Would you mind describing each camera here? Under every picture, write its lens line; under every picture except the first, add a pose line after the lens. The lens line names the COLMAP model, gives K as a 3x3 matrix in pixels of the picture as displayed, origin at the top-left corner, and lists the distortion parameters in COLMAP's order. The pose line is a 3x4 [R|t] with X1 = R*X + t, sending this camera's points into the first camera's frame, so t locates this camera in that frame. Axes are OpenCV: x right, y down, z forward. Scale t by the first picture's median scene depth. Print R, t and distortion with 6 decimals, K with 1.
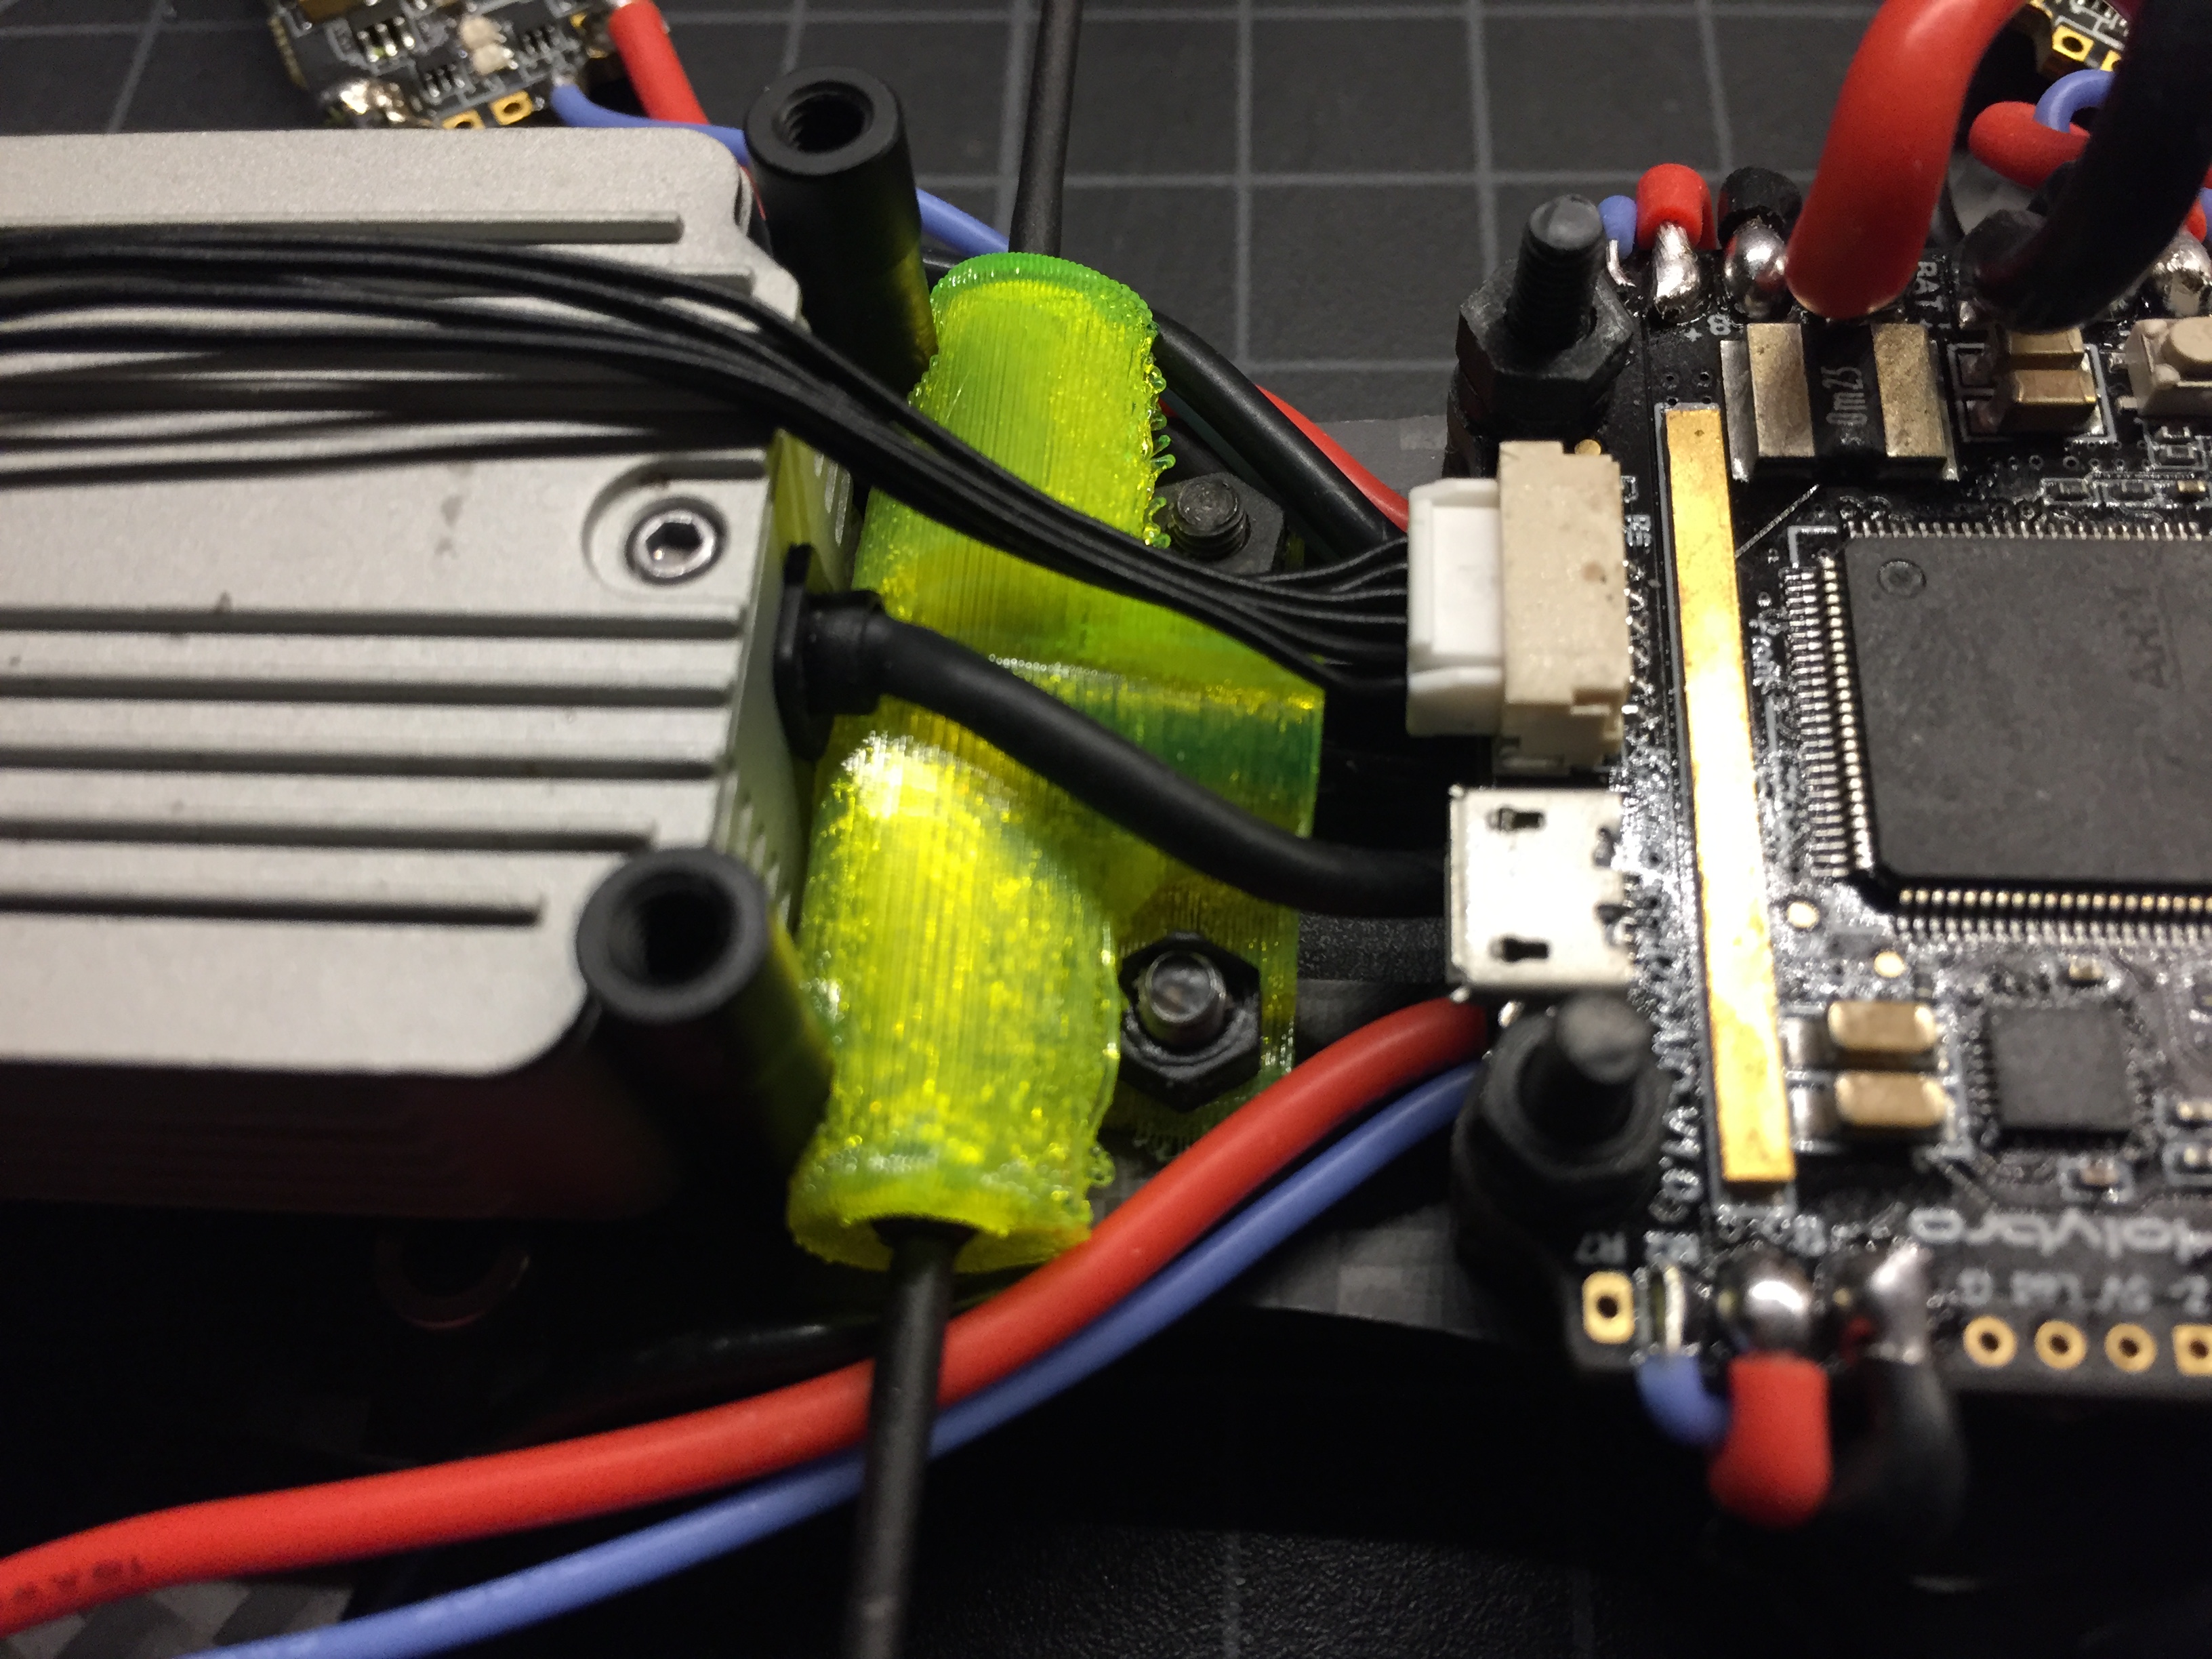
lens RADIAL K [[1982.4, 0, 1143.9], [0, 1982.4, 844.8], [0, 0, 1]] dist [0.058882, -0.119537]
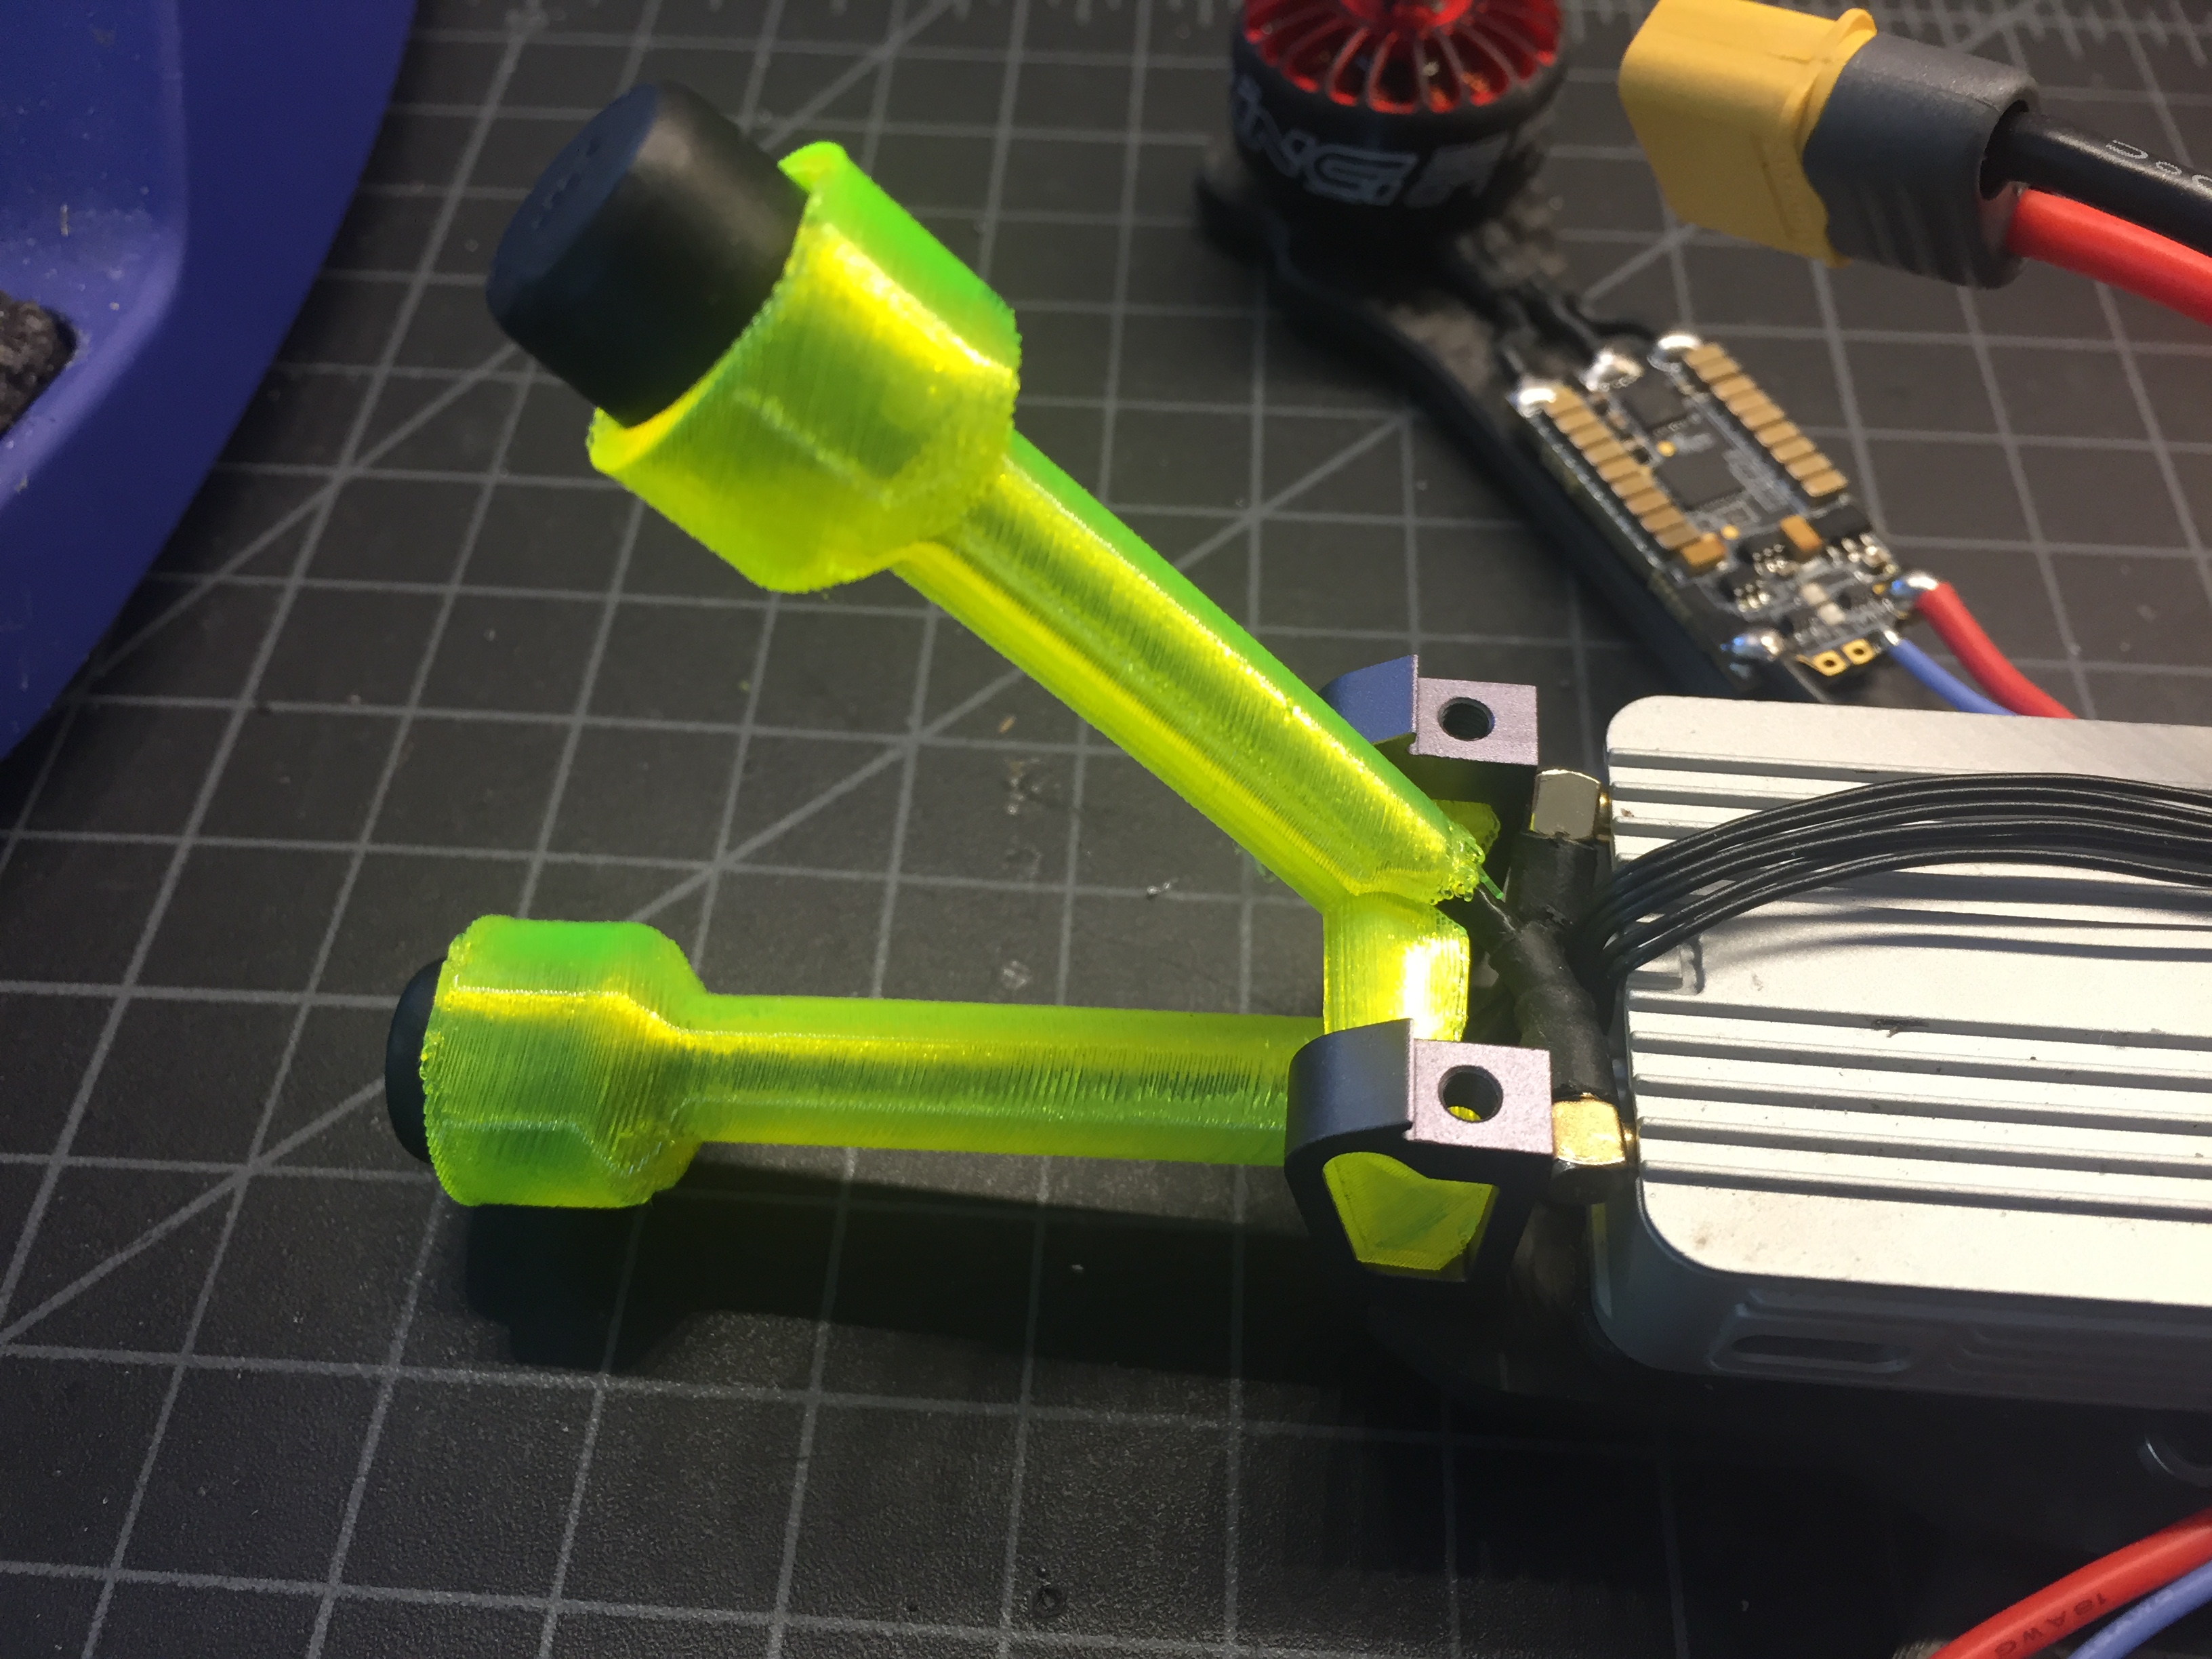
lens RADIAL K [[1982.4, 0, 1050.7], [0, 1982.4, 793.0], [0, 0, 1]] dist [0.058882, -0.119537]
pose [[0.998942, 0.045563, 0.006234, -1.285323], [-0.044024, 0.986648, -0.156801, -0.014463], [-0.013295, 0.156361, 0.987610, -0.593155]]
